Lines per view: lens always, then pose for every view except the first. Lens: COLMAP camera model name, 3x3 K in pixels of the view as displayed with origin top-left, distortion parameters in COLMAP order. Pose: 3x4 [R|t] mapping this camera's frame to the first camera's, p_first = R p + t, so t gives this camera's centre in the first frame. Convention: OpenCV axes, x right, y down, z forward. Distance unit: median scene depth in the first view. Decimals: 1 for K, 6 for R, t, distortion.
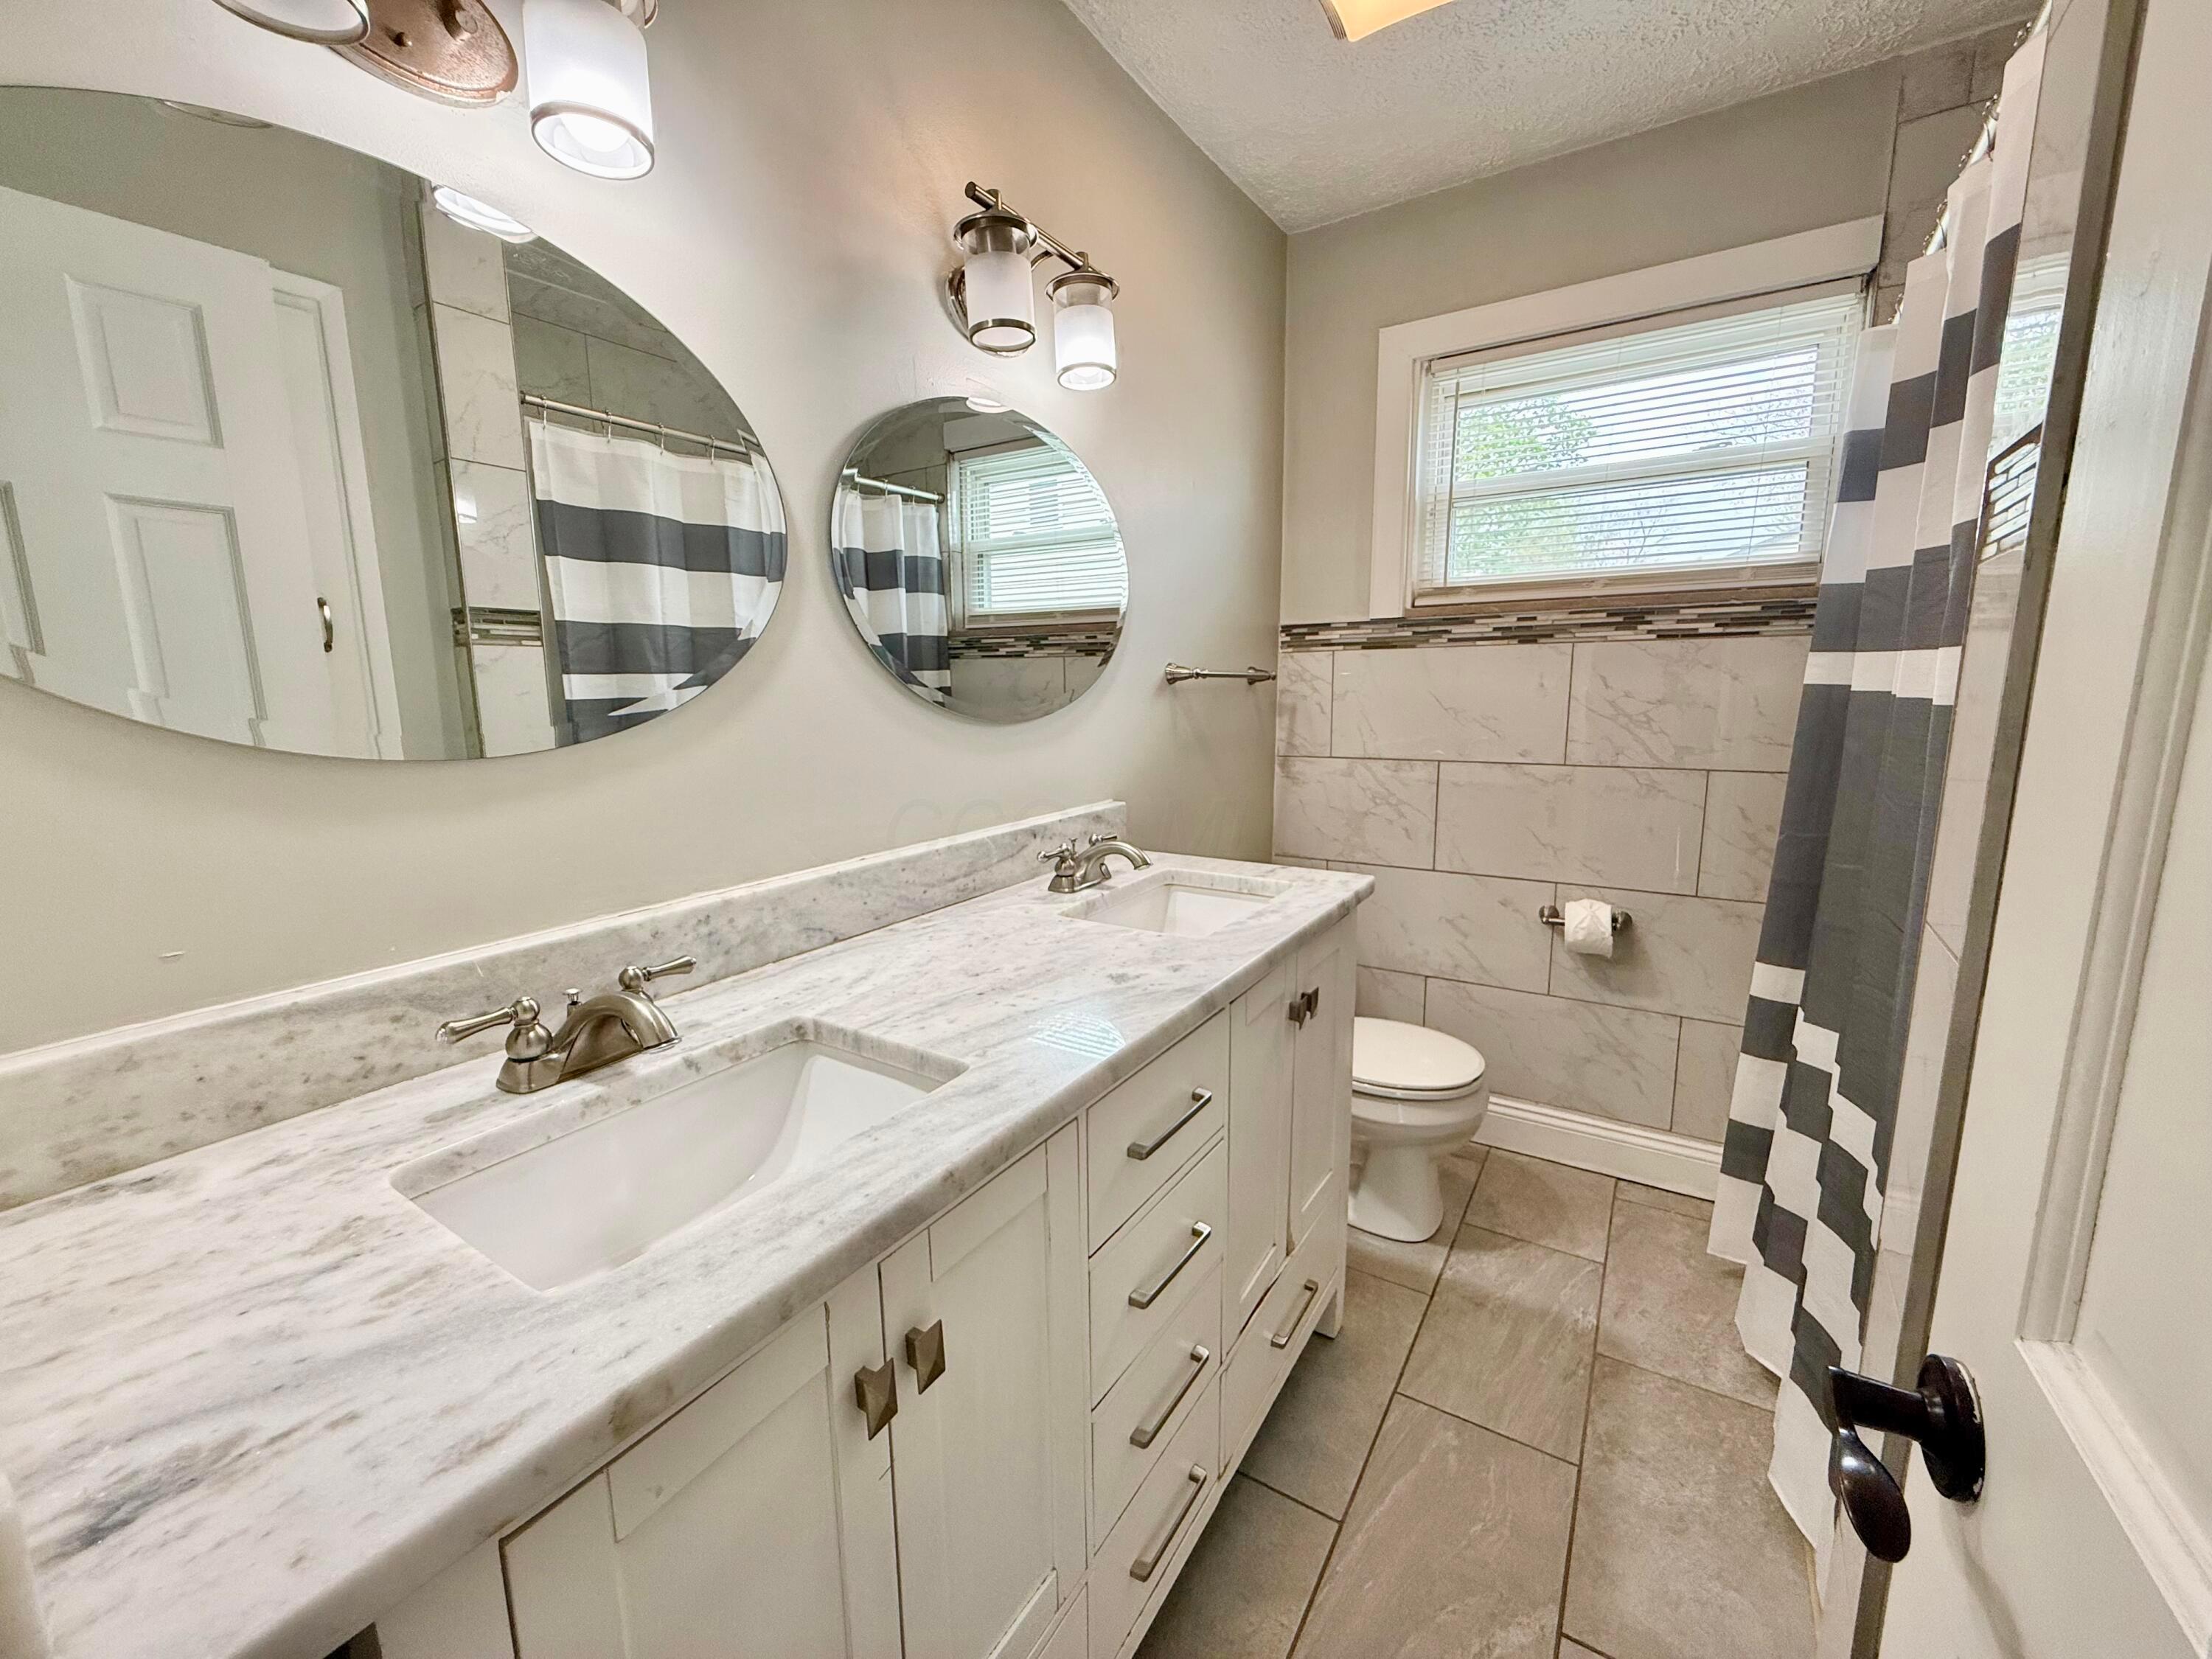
lens RADIAL K [[889.7, 0, 1103.9], [0, 889.7, 821.4], [0, 0, 1]] dist [0.009615, -0.000264]
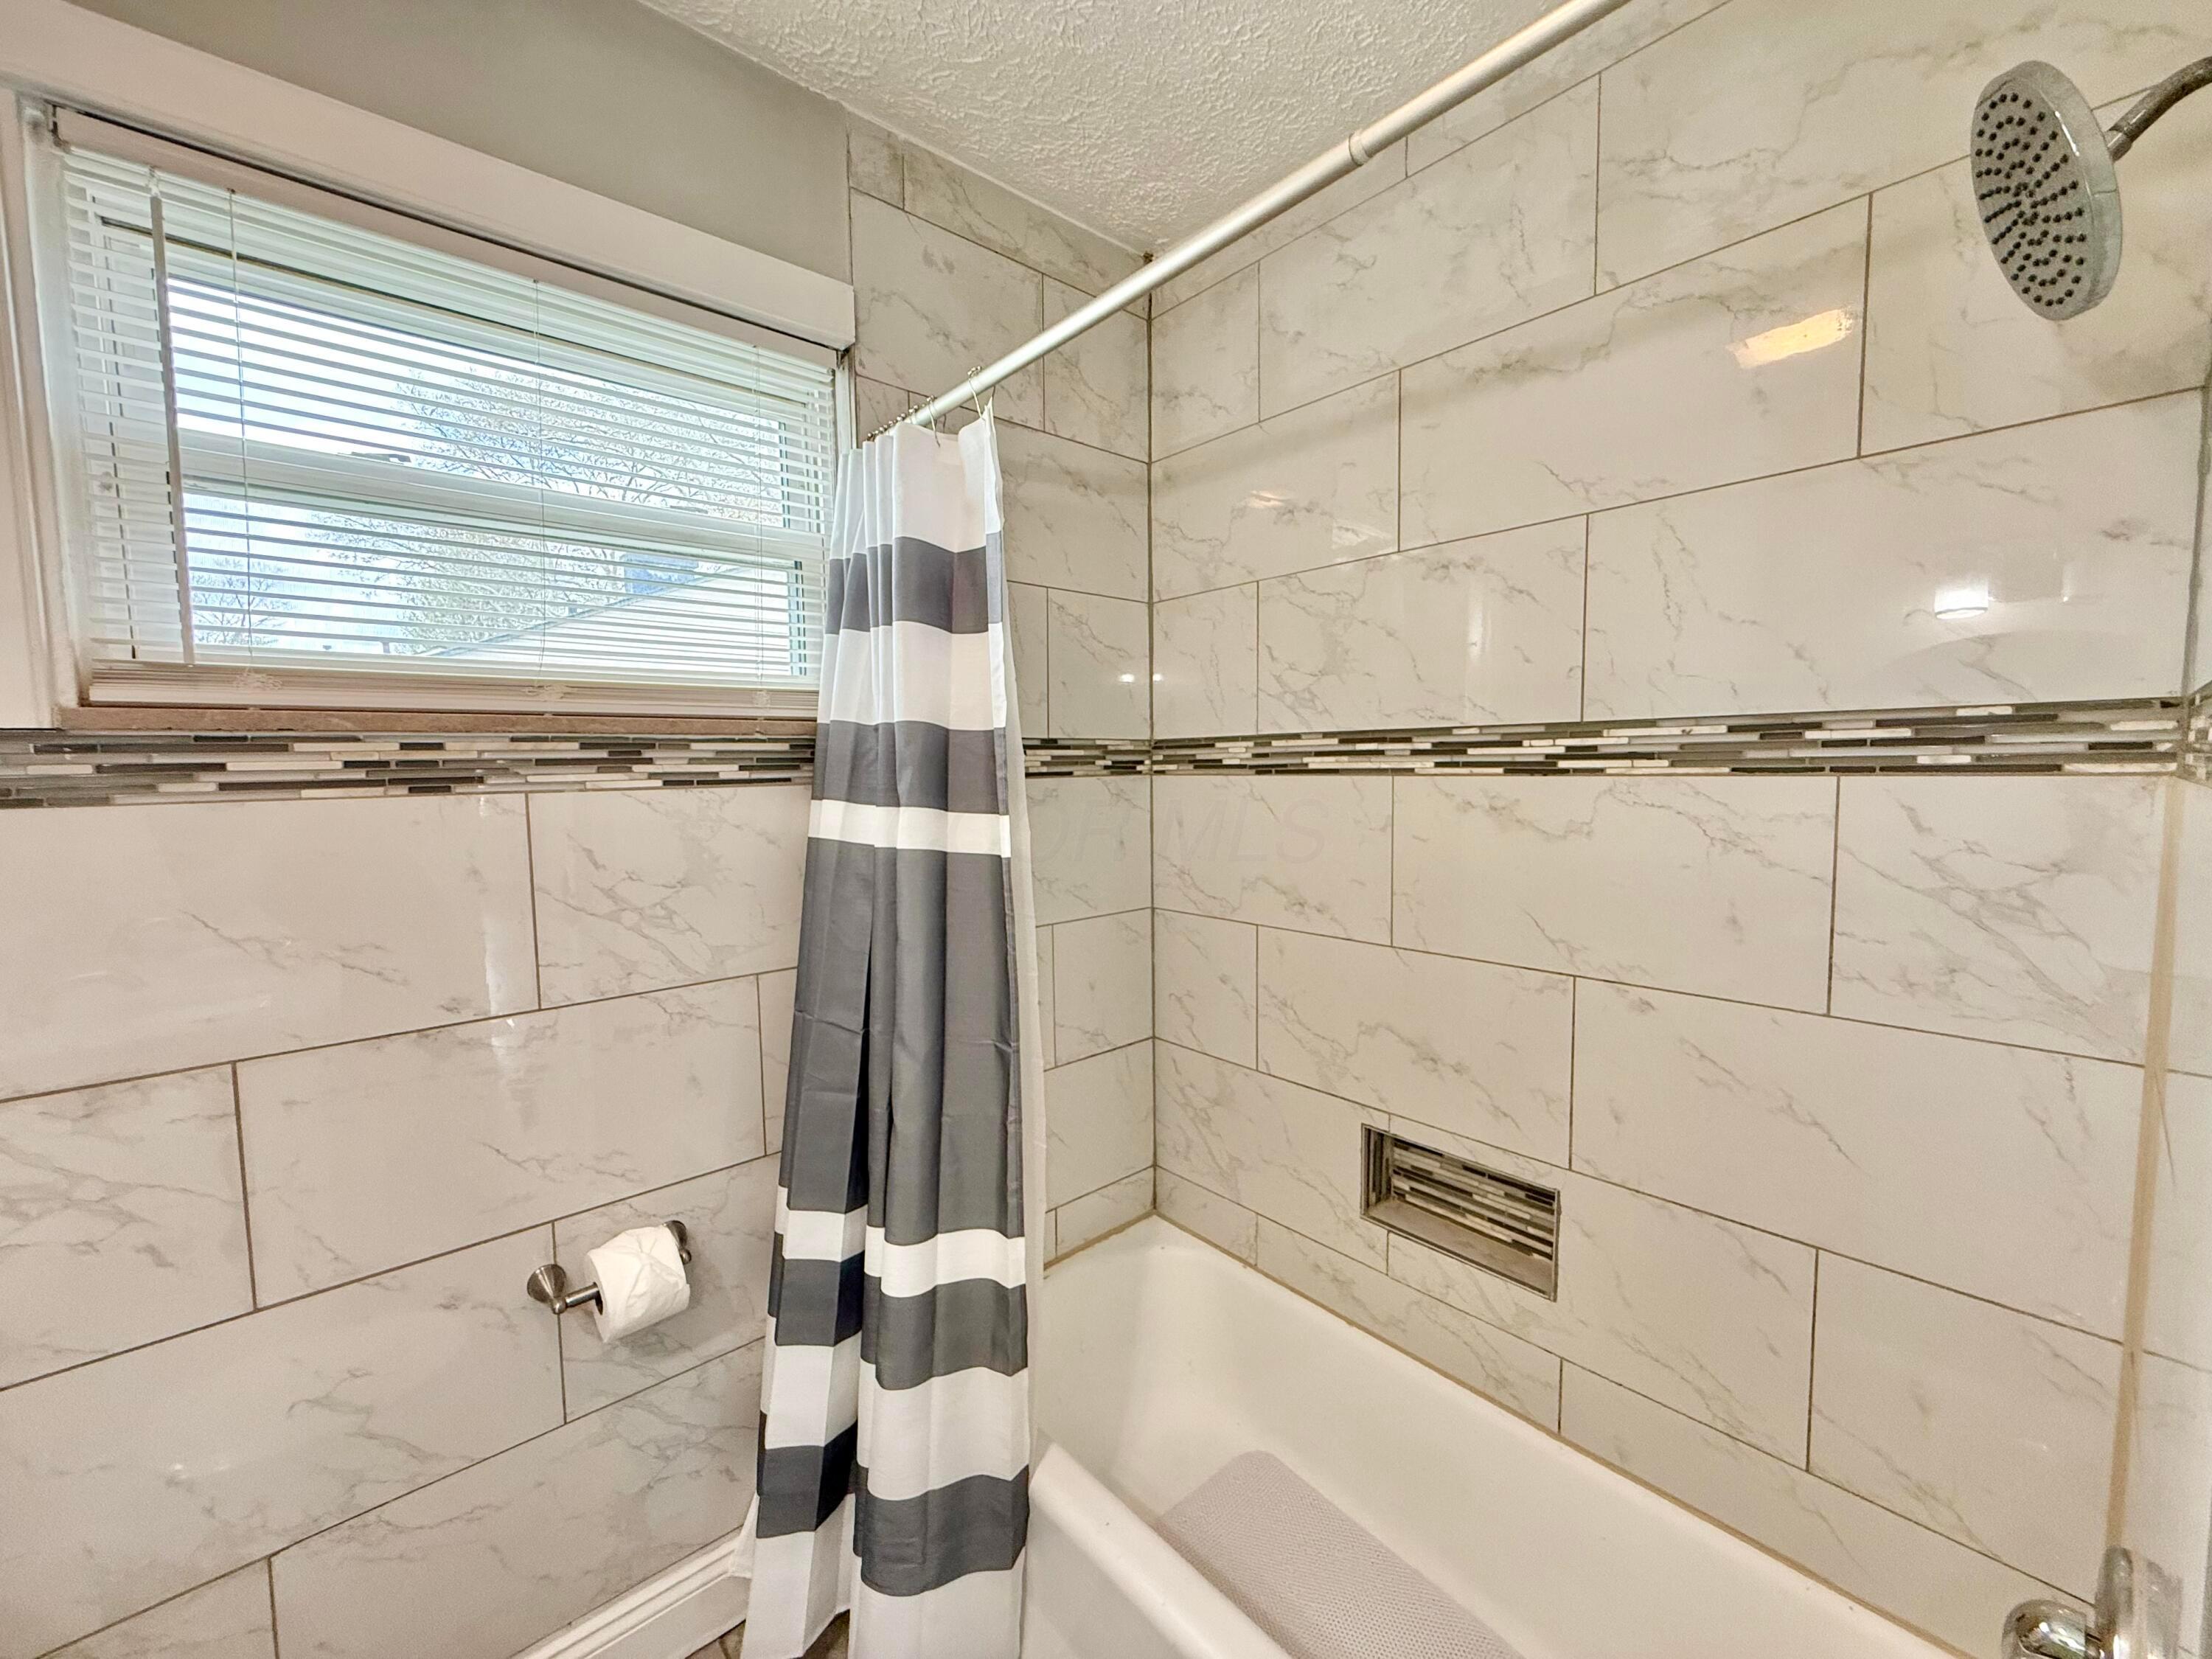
lens RADIAL K [[889.7, 0, 1097.2], [0, 889.7, 827.7], [0, 0, 1]] dist [0.009615, -0.000264]
pose [[0.278925, -0.059918, 0.958442, 0.091471], [0.167470, 0.985793, 0.012891, -0.127381], [-0.945598, 0.156915, 0.284996, 0.512587]]
